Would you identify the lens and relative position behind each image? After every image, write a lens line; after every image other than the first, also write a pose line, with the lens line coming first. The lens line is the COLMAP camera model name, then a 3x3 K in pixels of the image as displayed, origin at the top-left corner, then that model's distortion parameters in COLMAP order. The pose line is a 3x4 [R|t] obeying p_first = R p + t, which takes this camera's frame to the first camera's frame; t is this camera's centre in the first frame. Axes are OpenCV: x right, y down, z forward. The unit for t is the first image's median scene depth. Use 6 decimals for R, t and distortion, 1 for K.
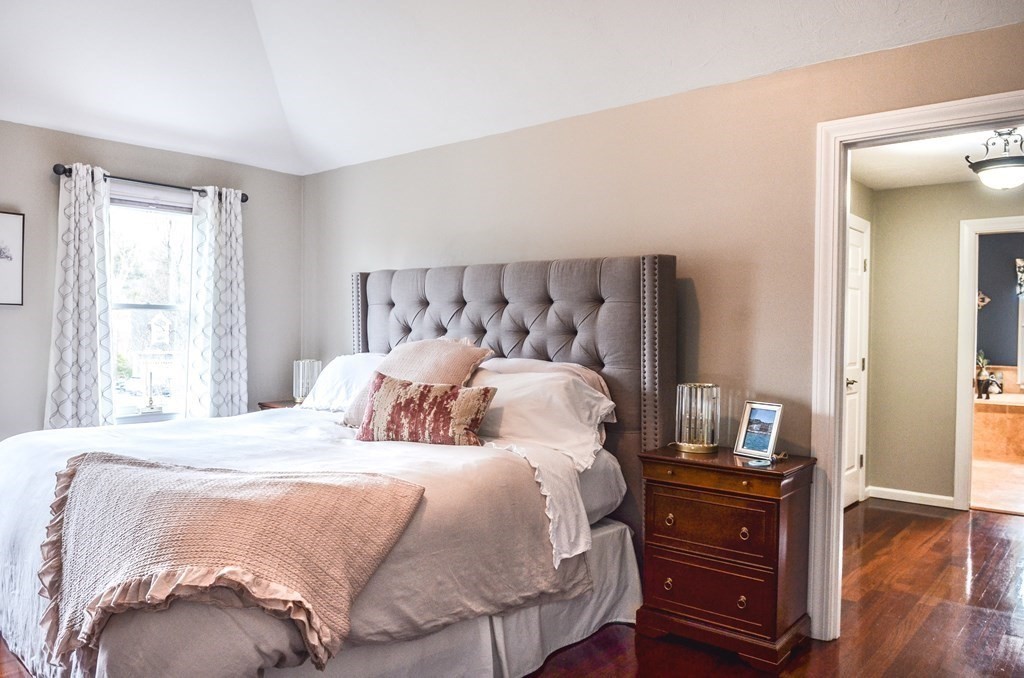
lens RADIAL K [[727.9, 0, 519.7], [0, 727.9, 347.6], [0, 0, 1]] dist [0.045297, -0.088458]
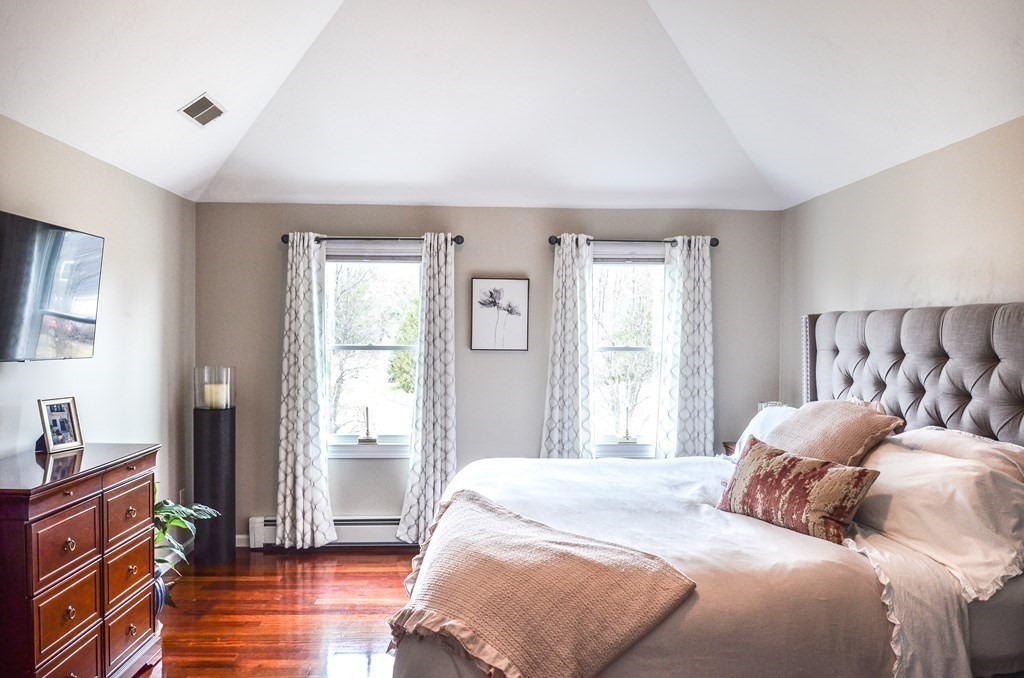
lens RADIAL K [[727.9, 0, 519.7], [0, 727.9, 347.6], [0, 0, 1]] dist [0.045297, -0.088458]
pose [[0.695849, 0.008690, -0.718135, 0.243935], [-0.019079, 0.999798, -0.006388, -0.061971], [0.717934, 0.018147, 0.695874, 0.124143]]
